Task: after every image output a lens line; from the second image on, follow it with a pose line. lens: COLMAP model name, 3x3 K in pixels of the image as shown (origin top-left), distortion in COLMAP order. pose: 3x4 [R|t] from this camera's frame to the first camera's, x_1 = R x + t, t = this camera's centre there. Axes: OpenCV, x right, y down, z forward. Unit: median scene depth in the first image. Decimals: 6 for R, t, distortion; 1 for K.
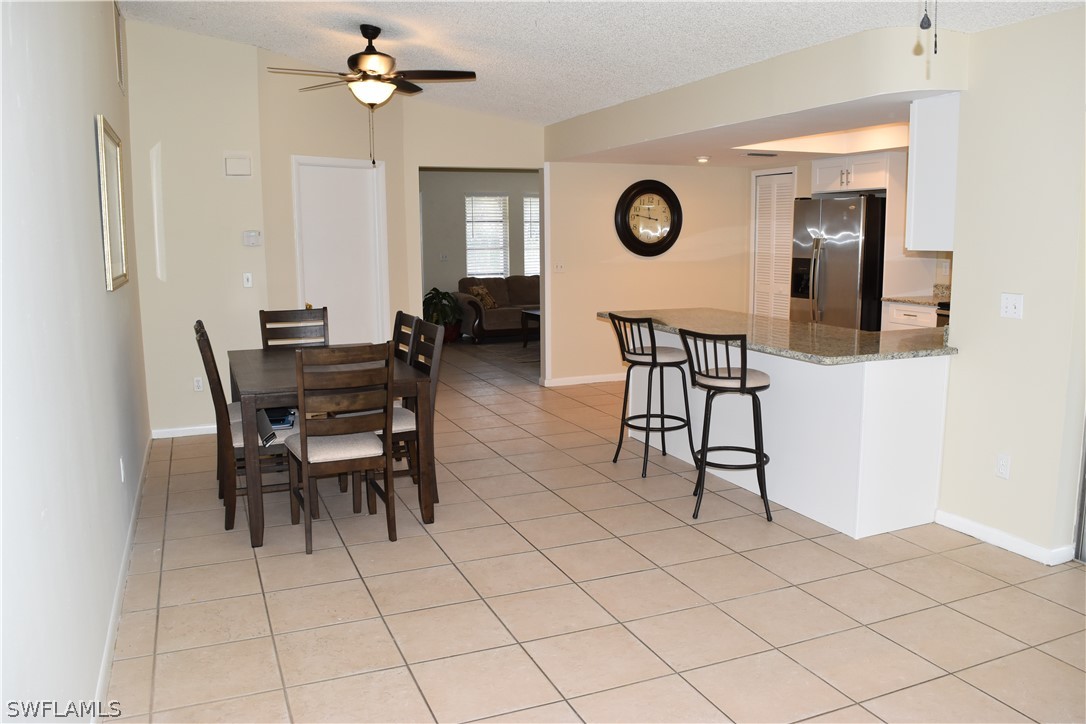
lens RADIAL K [[848.6, 0, 543.0], [0, 848.6, 362.0], [0, 0, 1]] dist [-0.094516, 0.018198]
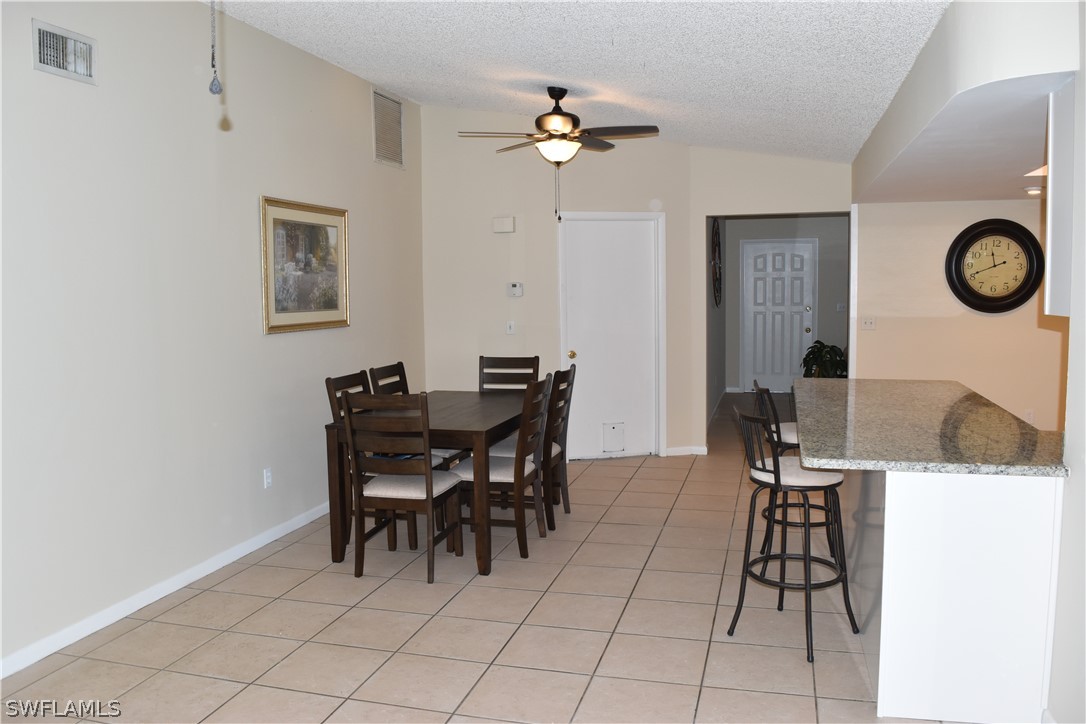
lens RADIAL K [[849.5, 0, 547.2], [0, 849.5, 362.4], [0, 0, 1]] dist [-0.097637, 0.025732]
pose [[0.787135, 0.053612, -0.614447, 0.441550], [-0.084758, 0.996166, -0.021661, -0.039192], [0.610929, 0.069129, 0.788661, 0.191629]]
